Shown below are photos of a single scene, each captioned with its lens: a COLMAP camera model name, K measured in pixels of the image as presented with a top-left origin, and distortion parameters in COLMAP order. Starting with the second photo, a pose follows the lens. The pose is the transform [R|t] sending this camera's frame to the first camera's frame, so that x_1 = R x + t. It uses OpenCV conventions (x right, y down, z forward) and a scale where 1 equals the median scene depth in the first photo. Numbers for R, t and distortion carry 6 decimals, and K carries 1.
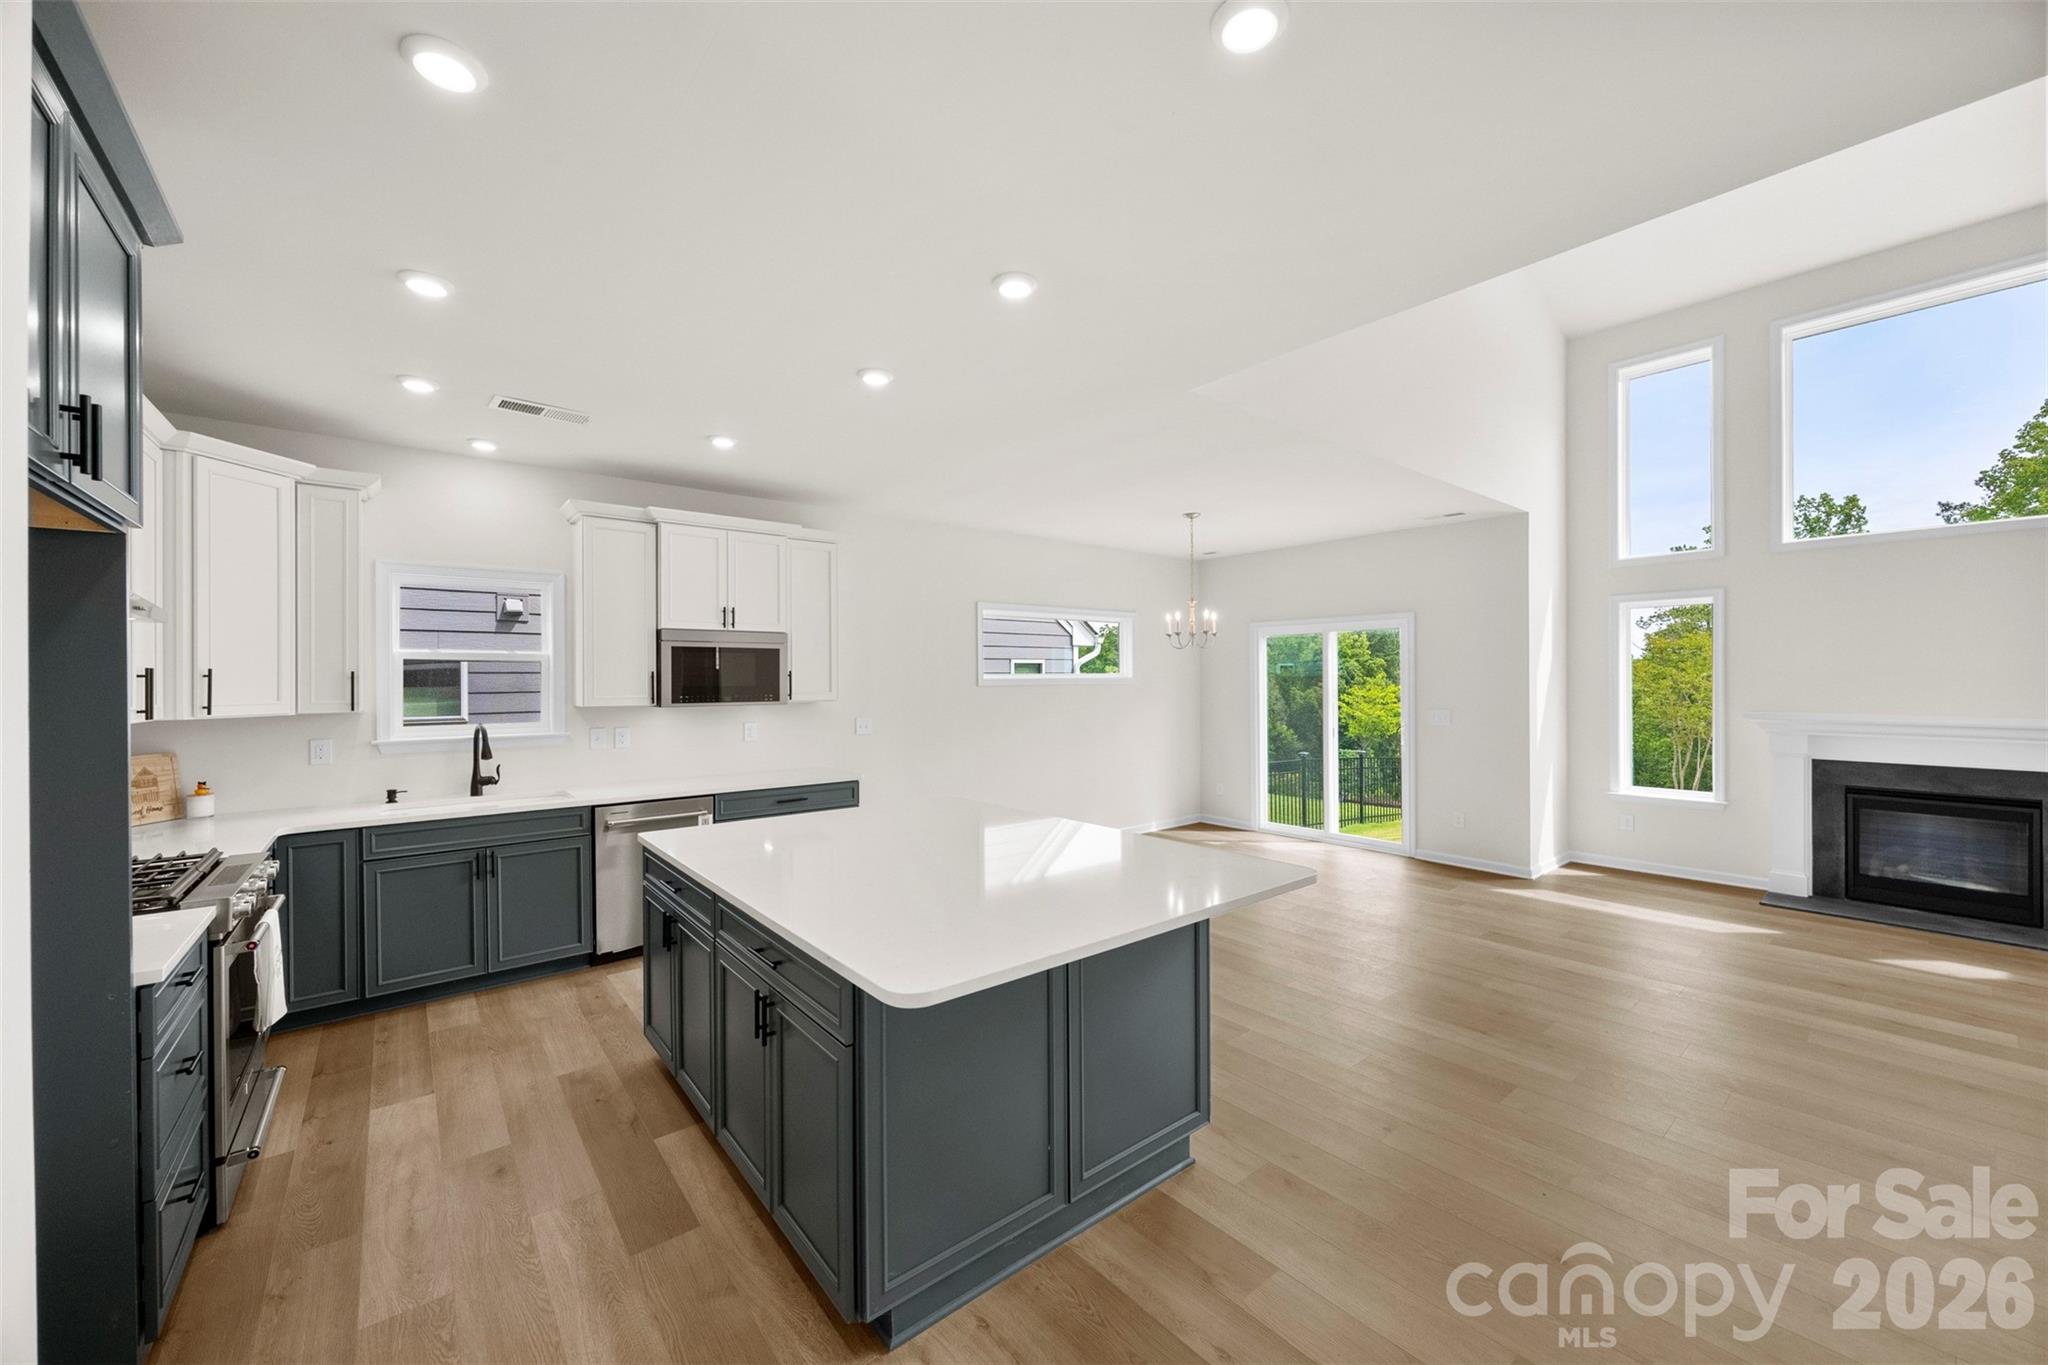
lens RADIAL K [[779.9, 0, 1035.2], [0, 779.9, 678.9], [0, 0, 1]] dist [-0.005412, 0.000790]
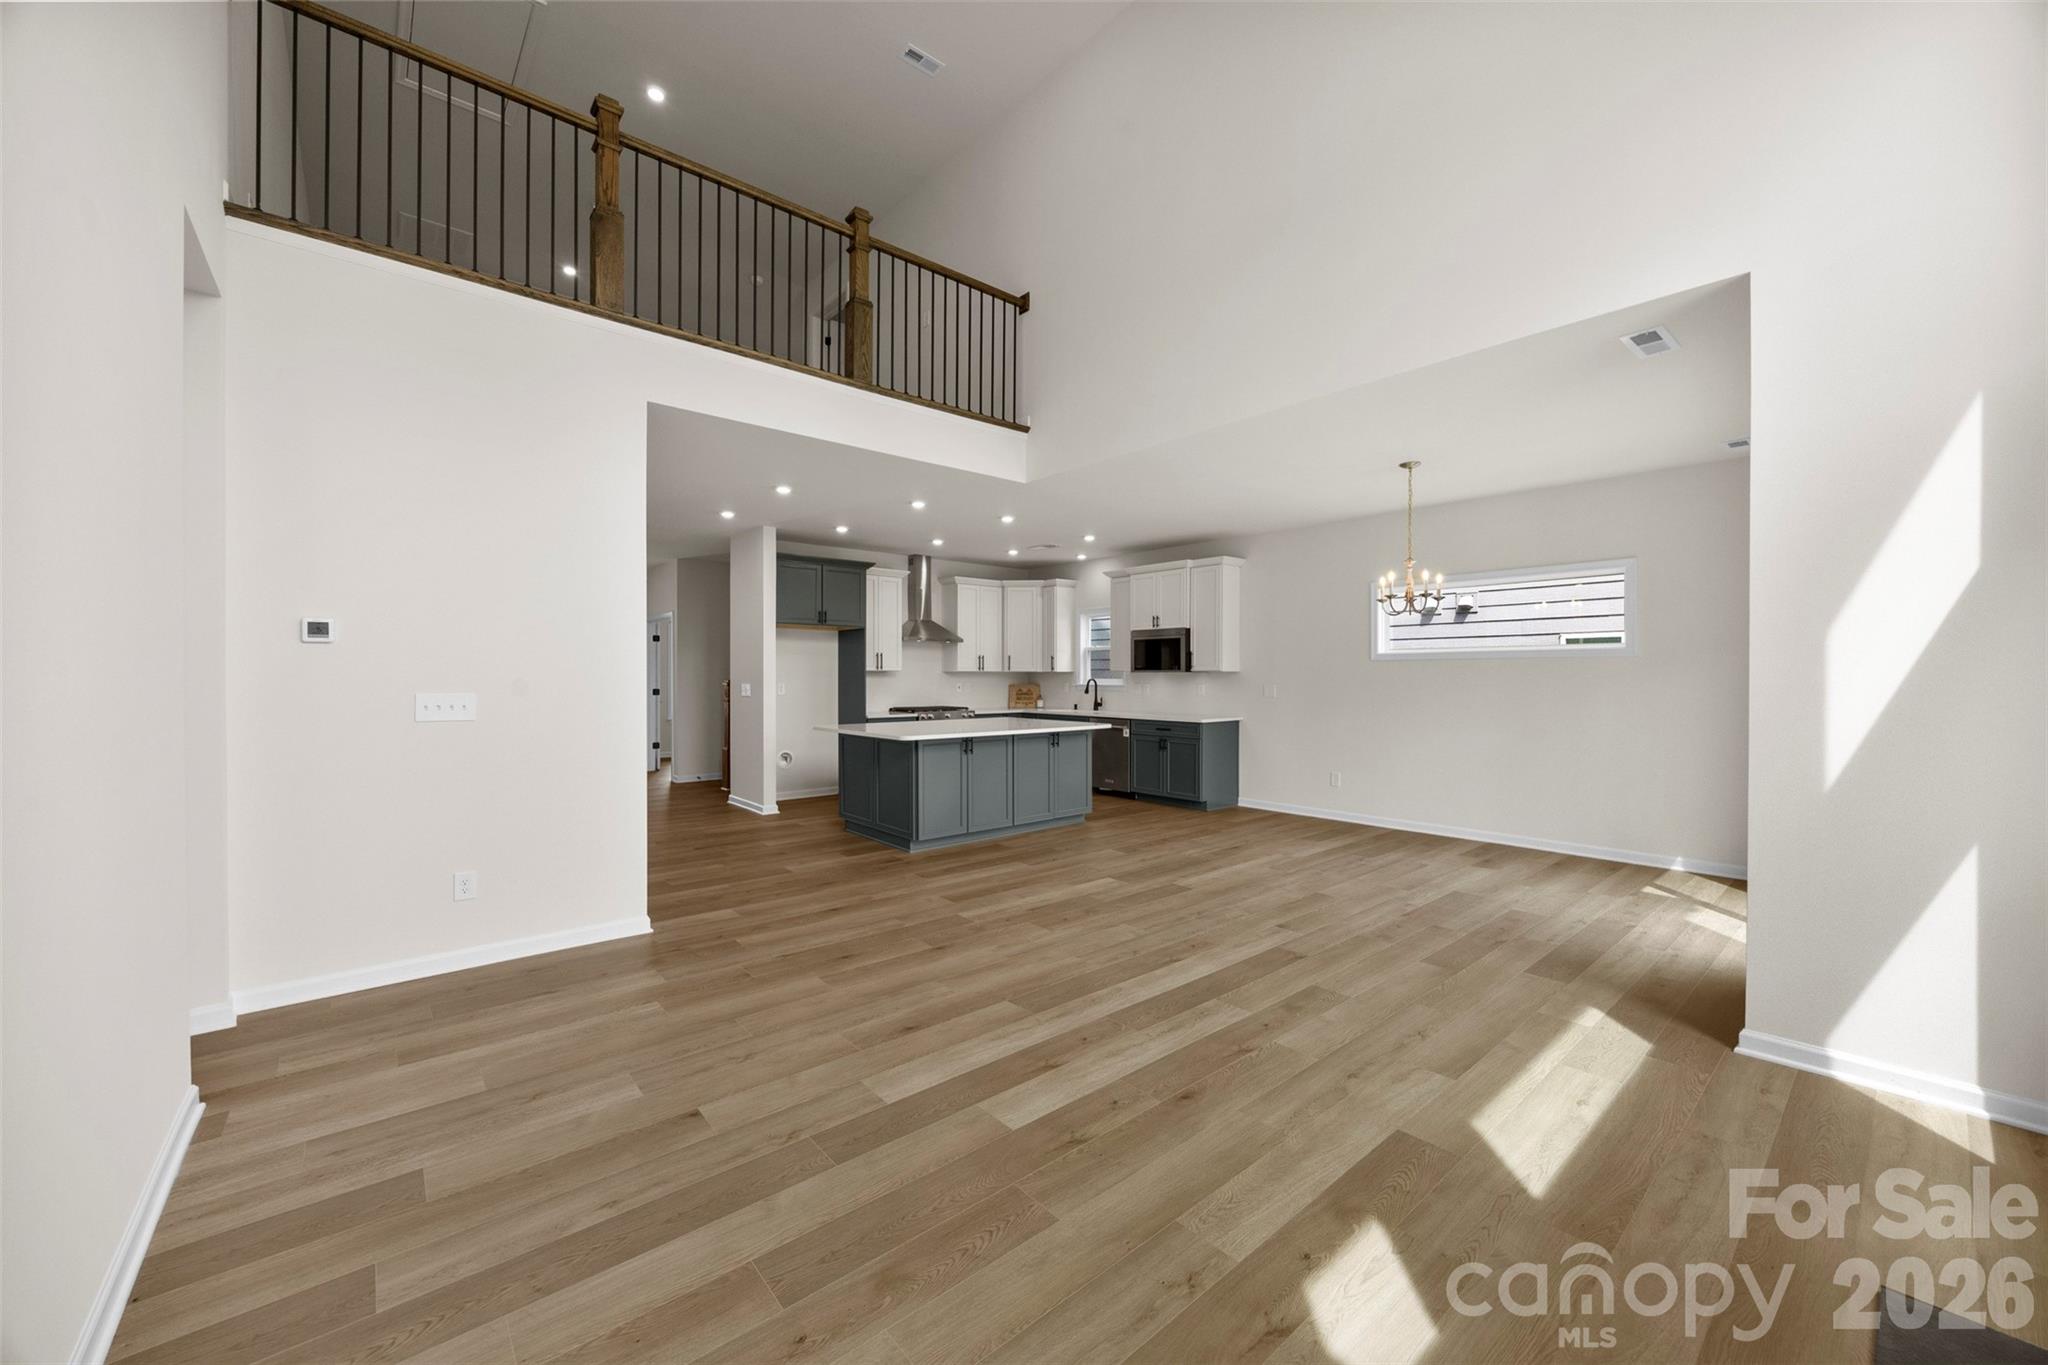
lens RADIAL K [[779.9, 0, 1042.8], [0, 779.9, 681.3], [0, 0, 1]] dist [-0.005412, 0.000790]
pose [[0.027654, 0.013701, -0.999524, 1.303917], [0.001073, 0.999905, 0.013736, 0.029903], [0.999617, -0.001452, 0.027636, 0.669407]]
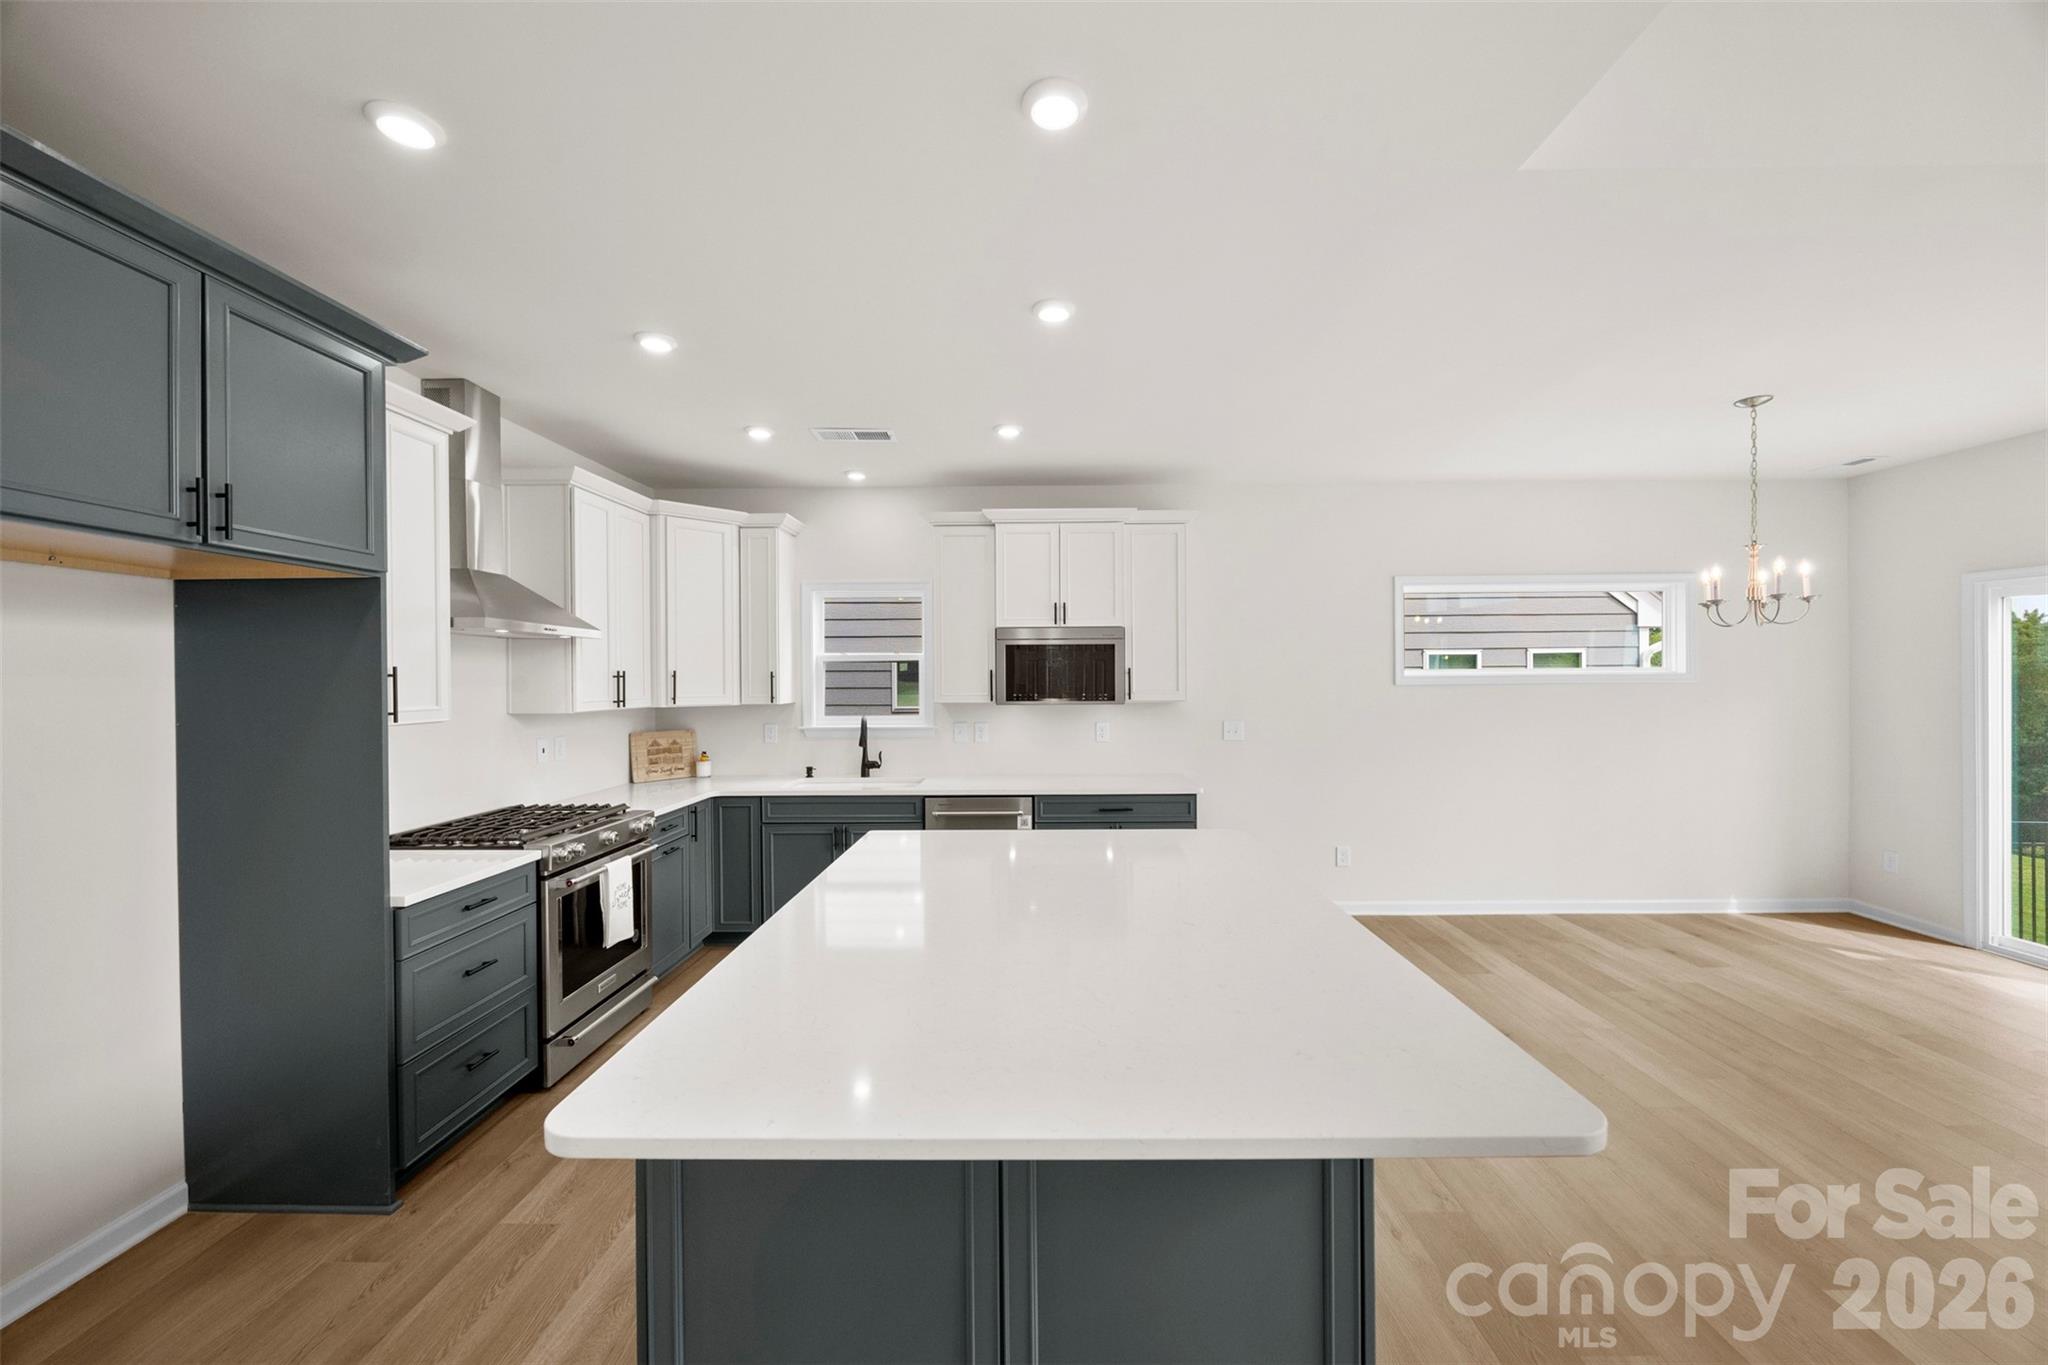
lens RADIAL K [[779.9, 0, 1037.1], [0, 779.9, 681.8], [0, 0, 1]] dist [-0.005412, 0.000790]
pose [[0.763876, 0.005229, -0.645341, 0.201500], [0.002521, 0.999935, 0.011086, -0.004585], [0.645358, -0.010096, 0.763814, 0.231454]]
